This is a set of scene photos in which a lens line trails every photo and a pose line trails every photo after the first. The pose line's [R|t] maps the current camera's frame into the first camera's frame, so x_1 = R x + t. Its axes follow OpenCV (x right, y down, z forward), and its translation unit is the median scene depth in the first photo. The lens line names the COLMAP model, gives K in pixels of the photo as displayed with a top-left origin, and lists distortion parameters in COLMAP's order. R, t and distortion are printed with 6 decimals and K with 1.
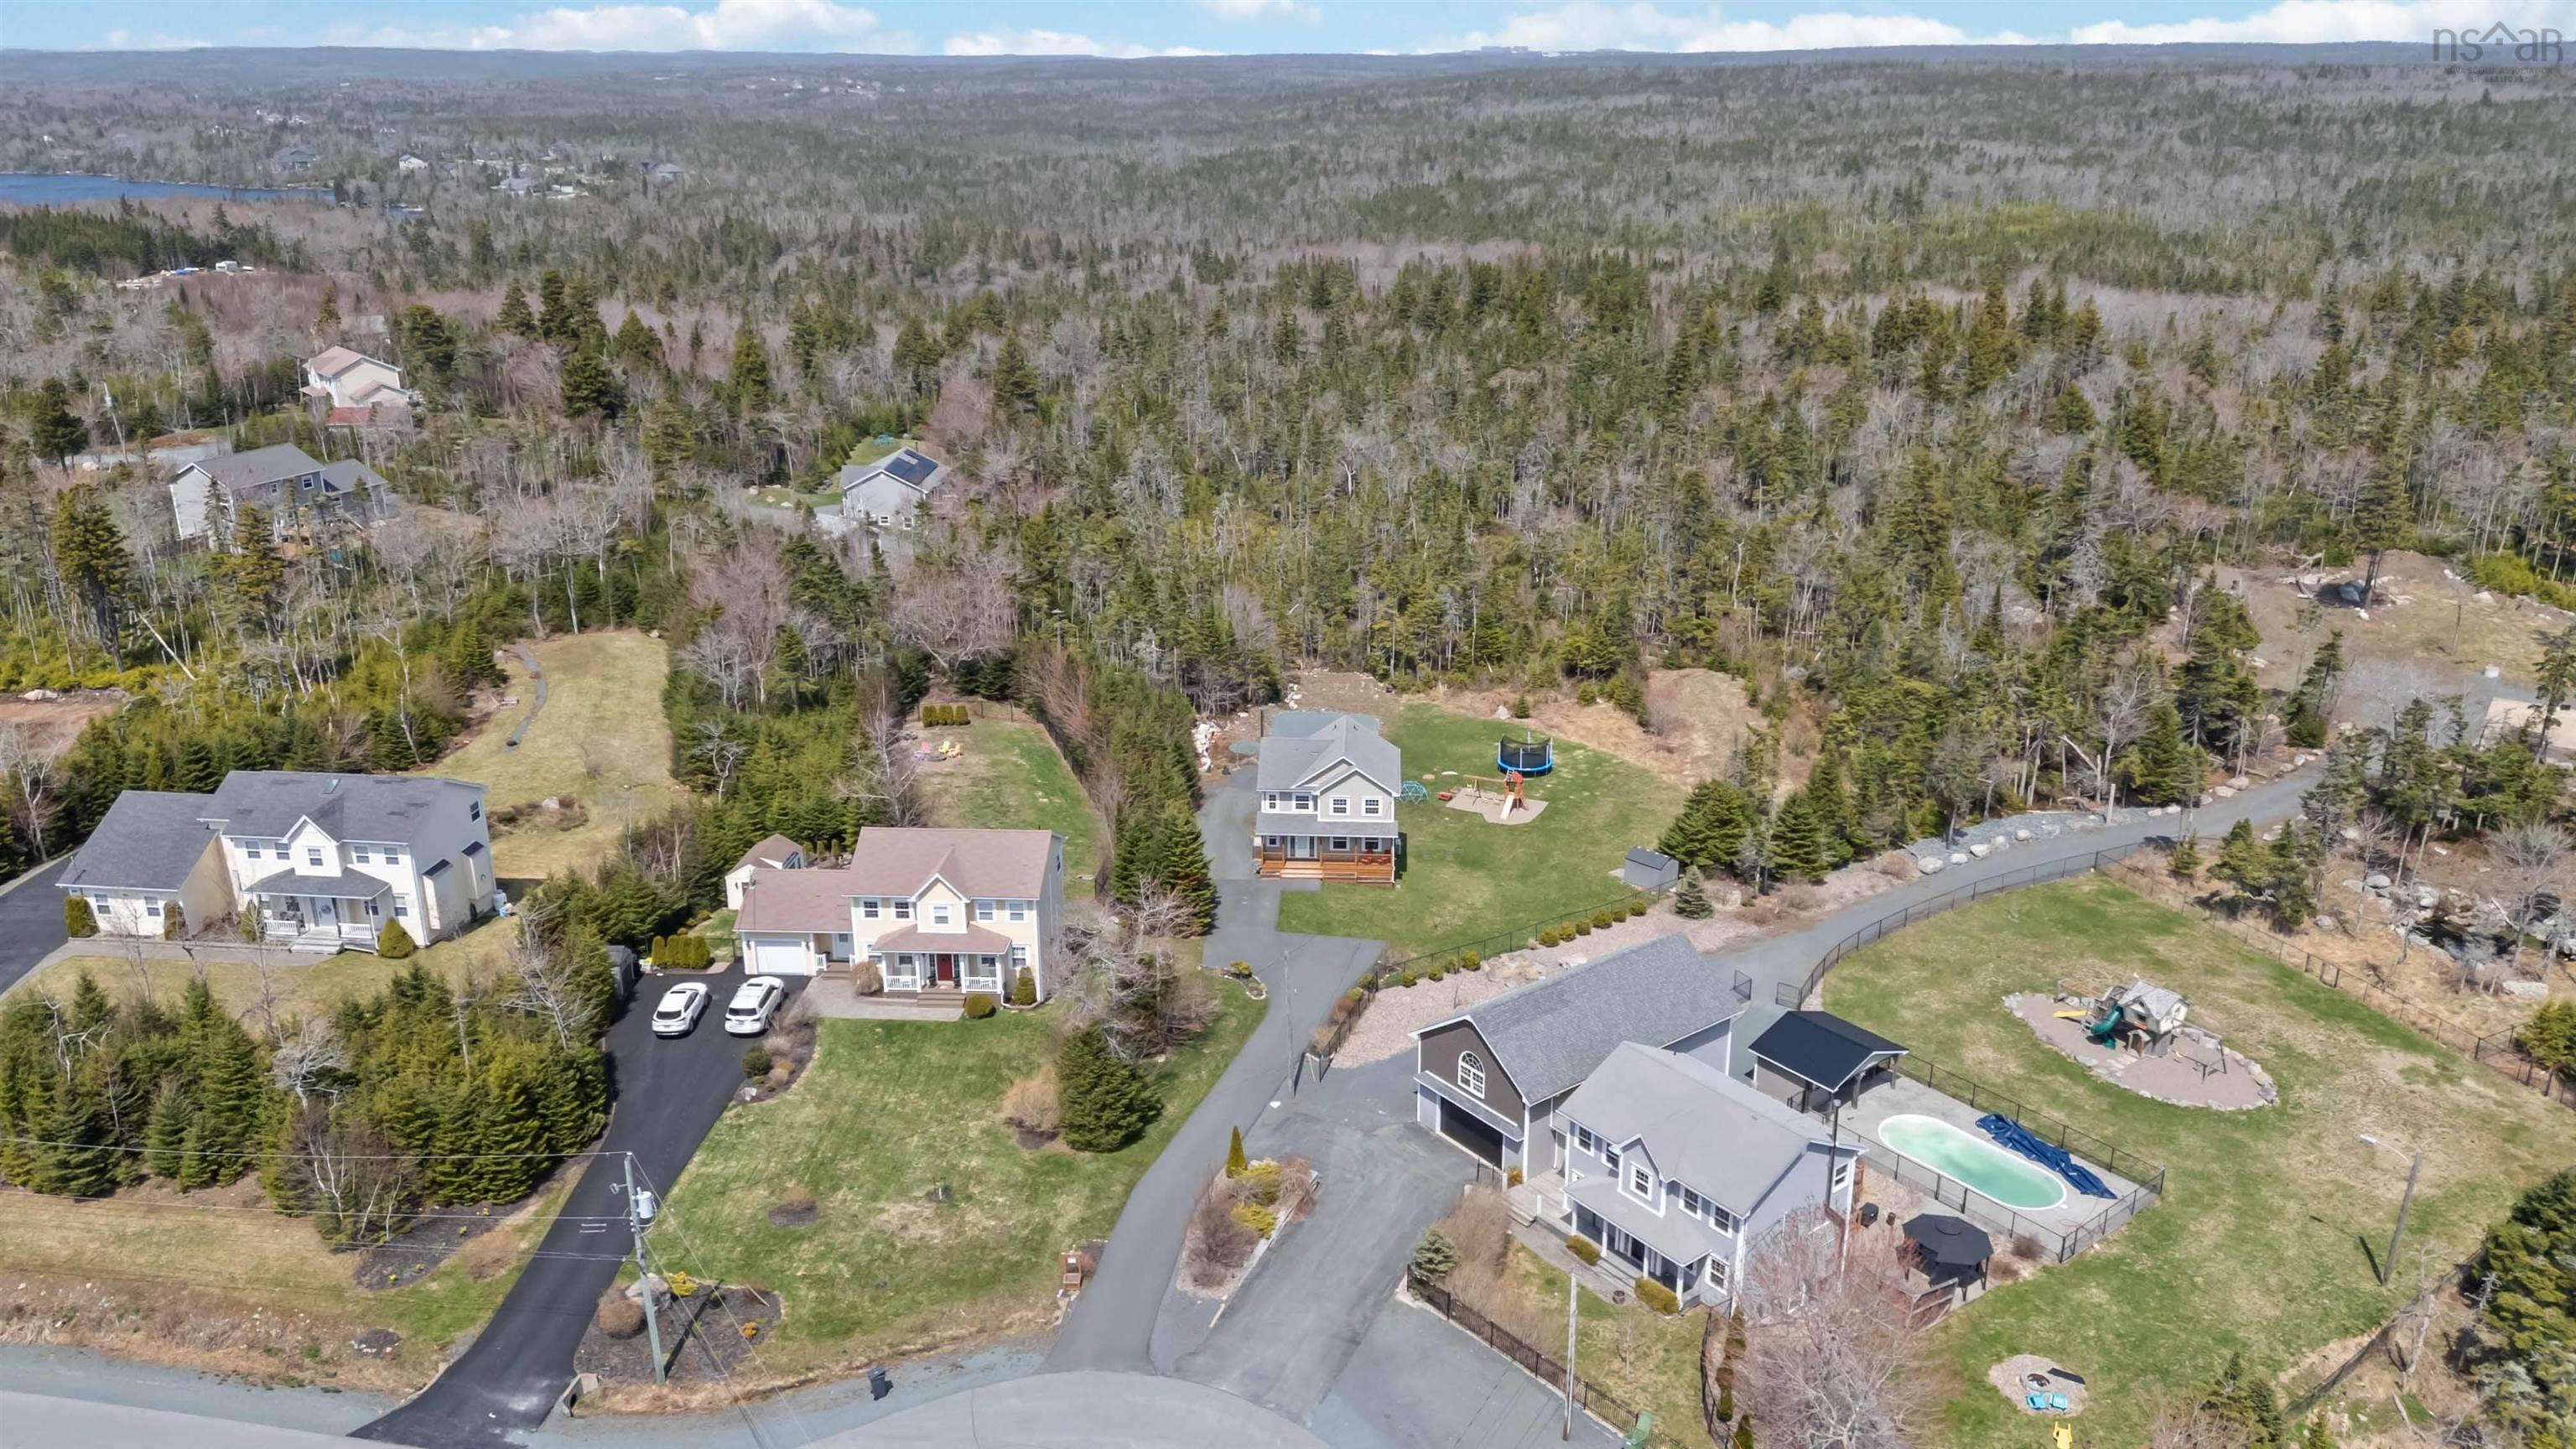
lens RADIAL K [[1871.2, 0, 1286.1], [0, 1871.2, 713.0], [0, 0, 1]] dist [0.078731, -0.071350]
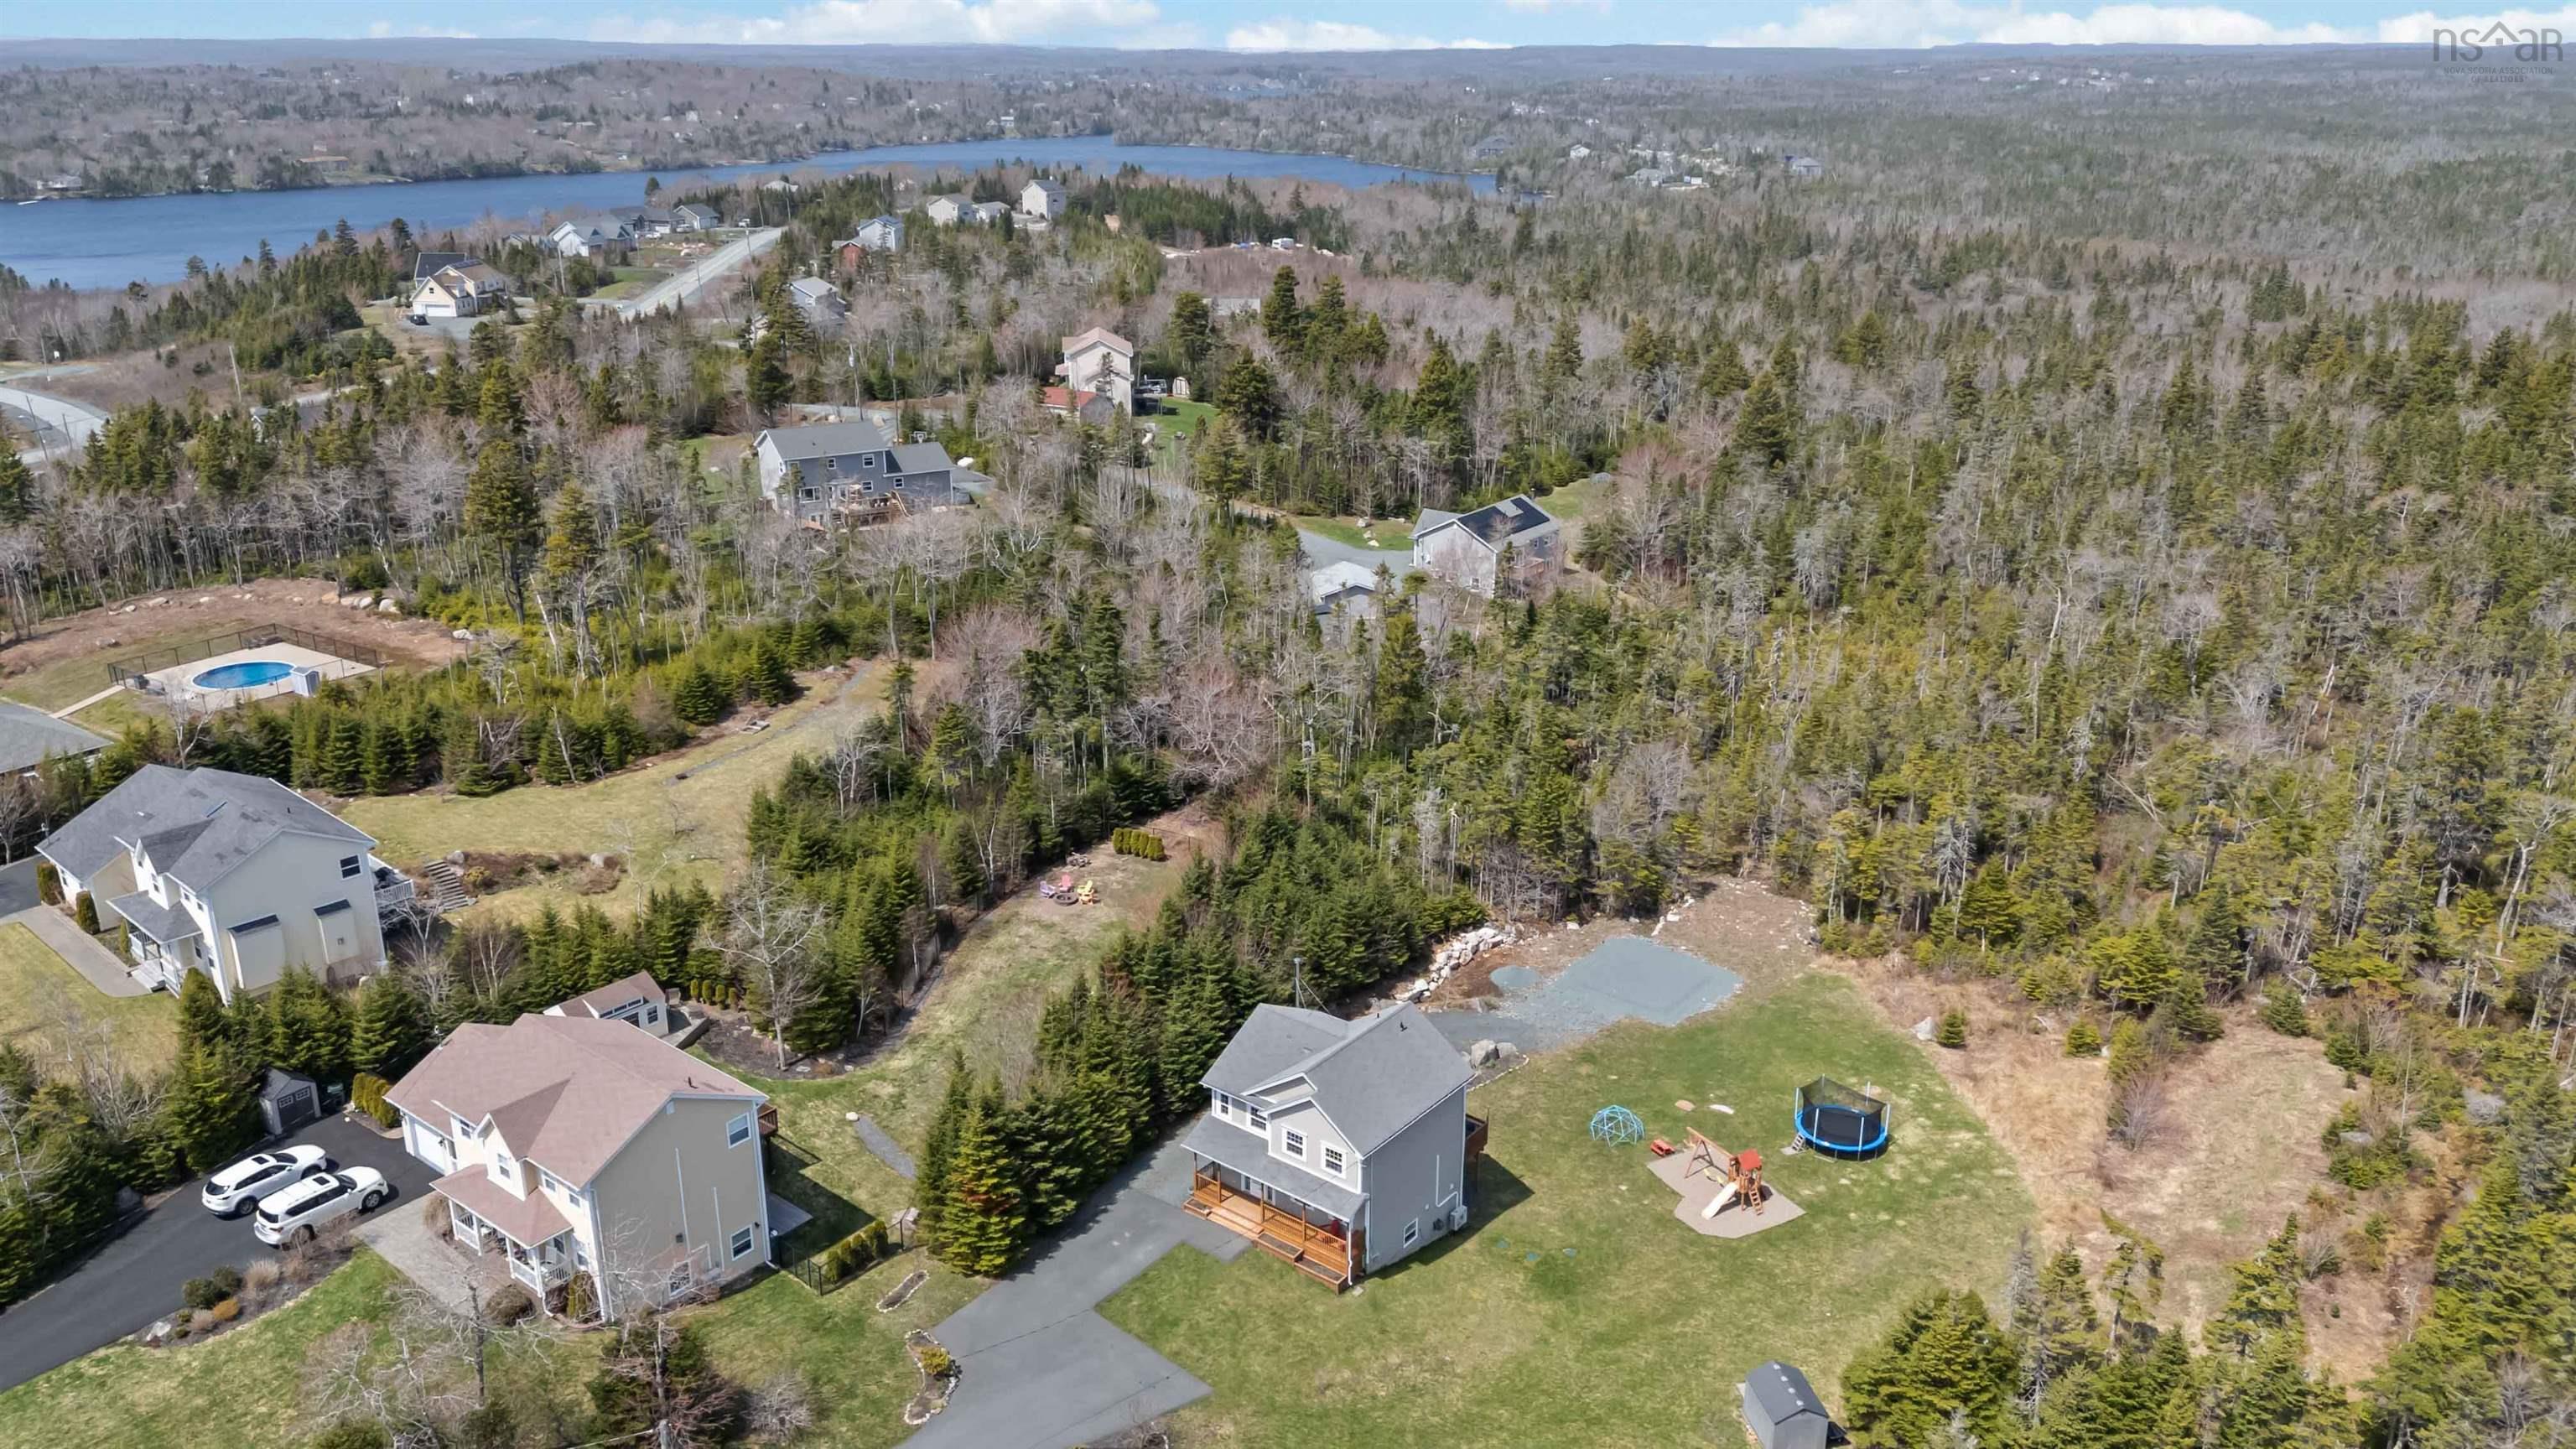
lens RADIAL K [[1871.2, 0, 1301.4], [0, 1871.2, 717.7], [0, 0, 1]] dist [0.078731, -0.071350]
pose [[0.819425, 0.192795, -0.539789, 0.254887], [-0.190027, 0.979851, 0.061500, -0.098289], [0.540770, 0.052180, 0.839551, 0.309822]]
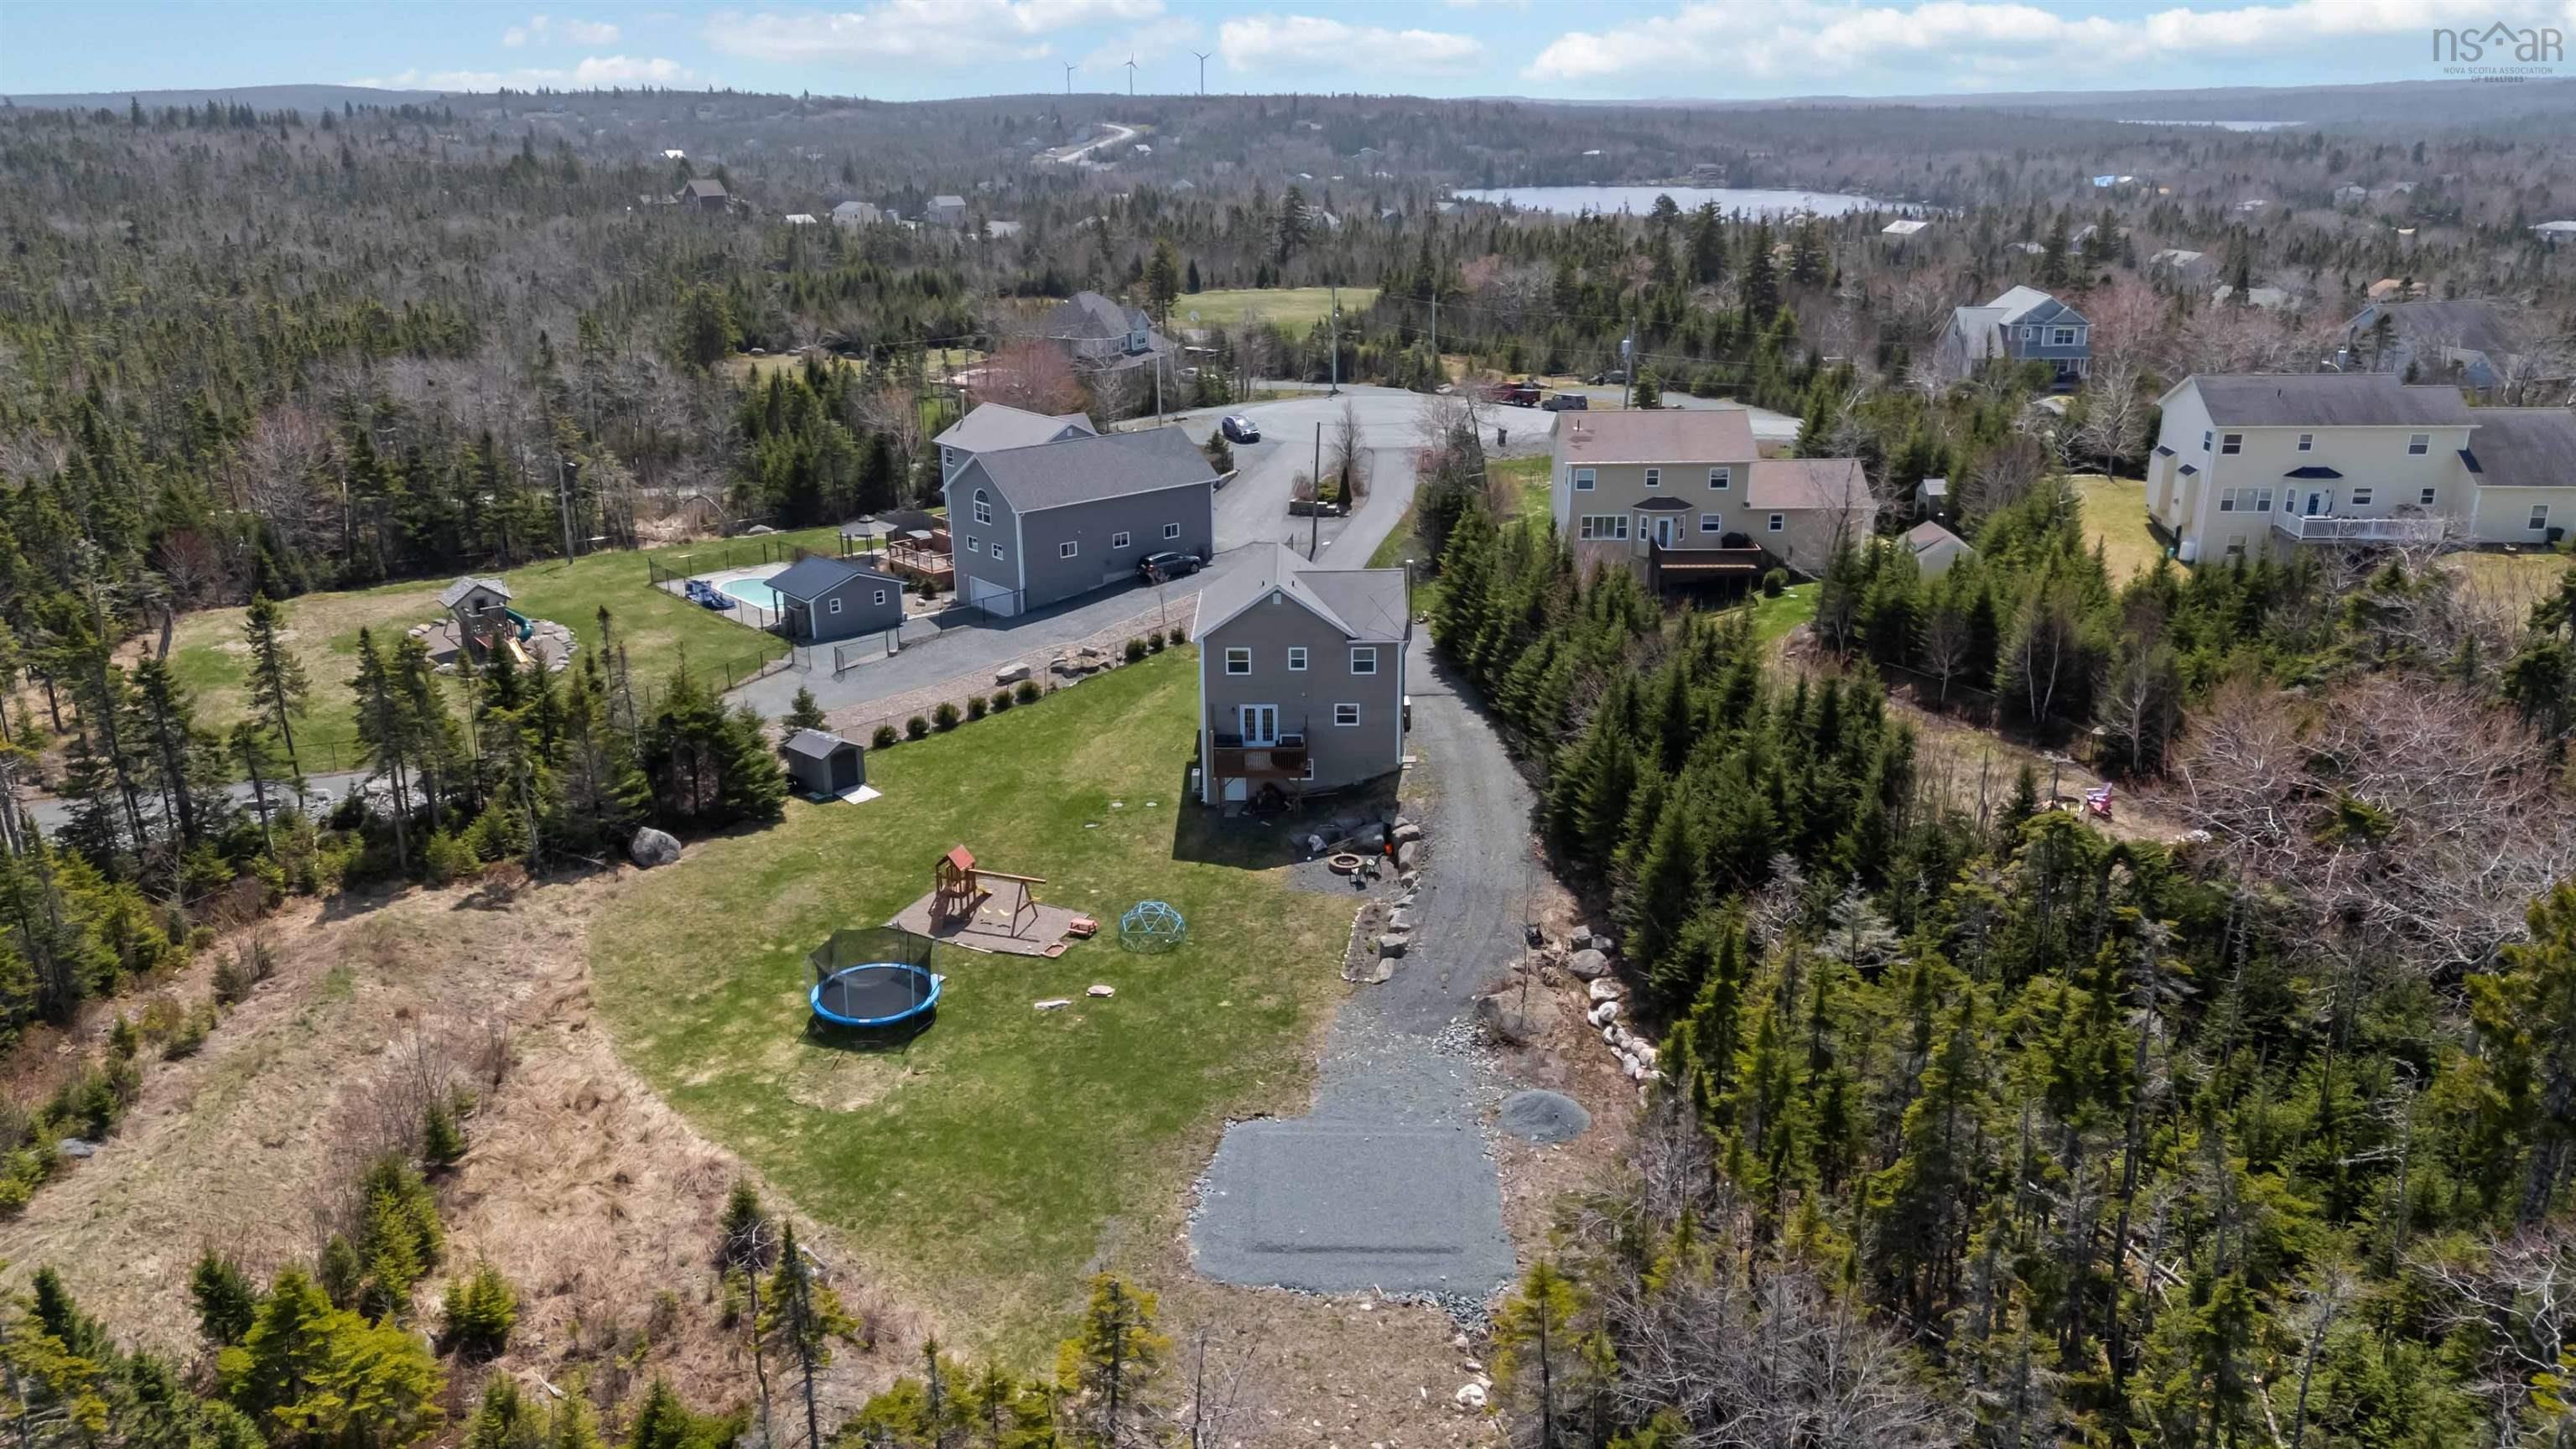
lens RADIAL K [[1871.2, 0, 1303.7], [0, 1871.2, 733.9], [0, 0, 1]] dist [0.078731, -0.071350]
pose [[-0.998497, 0.021946, -0.050227, 0.041578], [-0.013779, 0.786429, 0.617527, -0.254875], [0.053052, 0.617290, -0.784945, 1.131395]]
